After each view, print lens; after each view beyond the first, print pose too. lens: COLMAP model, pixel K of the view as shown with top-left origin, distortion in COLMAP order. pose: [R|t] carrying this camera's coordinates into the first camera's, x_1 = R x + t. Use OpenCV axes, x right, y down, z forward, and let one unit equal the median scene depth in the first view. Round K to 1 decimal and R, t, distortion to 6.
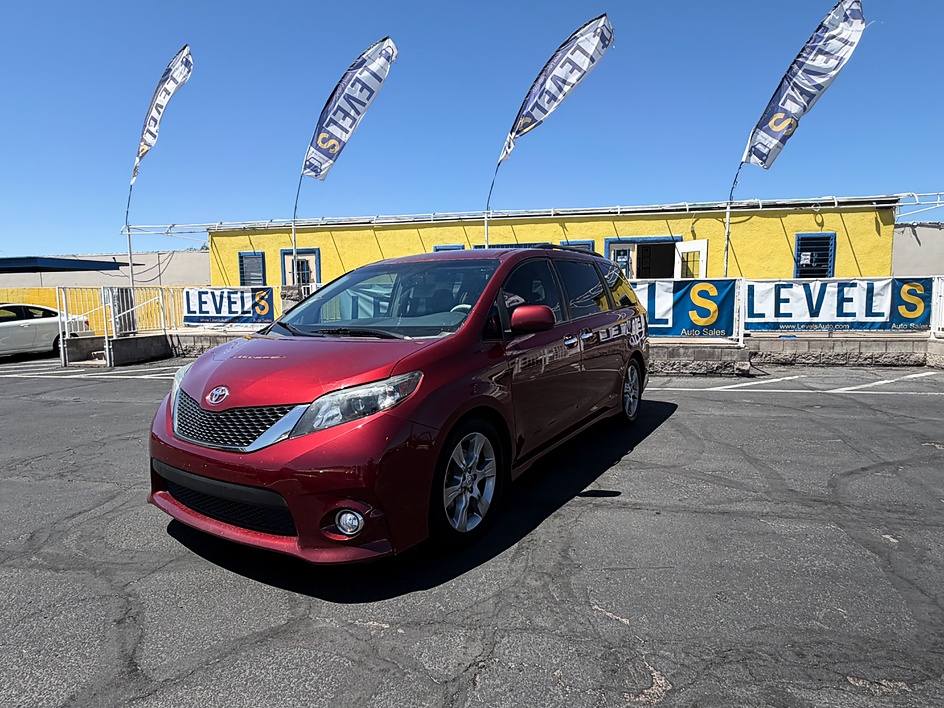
lens RADIAL K [[533.1, 0, 472.0], [0, 533.1, 354.0], [0, 0, 1]] dist [0.011307, 0.000153]
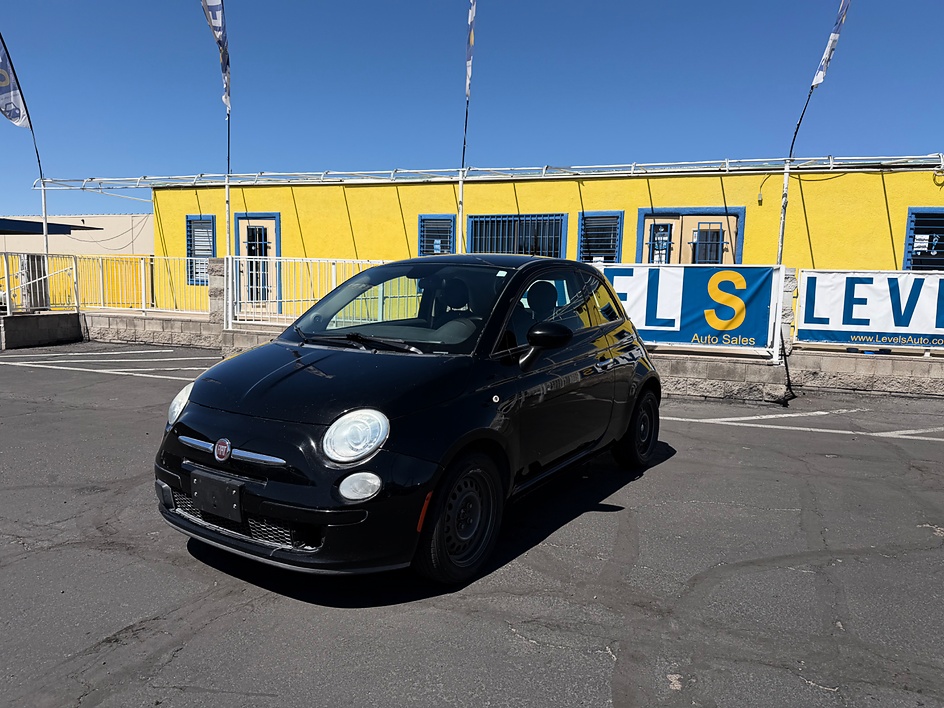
lens RADIAL K [[663.6, 0, 467.8], [0, 663.6, 359.3], [0, 0, 1]] dist [0.117532, -0.197994]
pose [[0.991291, 0.049768, -0.121925, 0.186591], [-0.048754, 0.998747, 0.011287, -0.007991], [0.122334, -0.005244, 0.992475, 0.059469]]
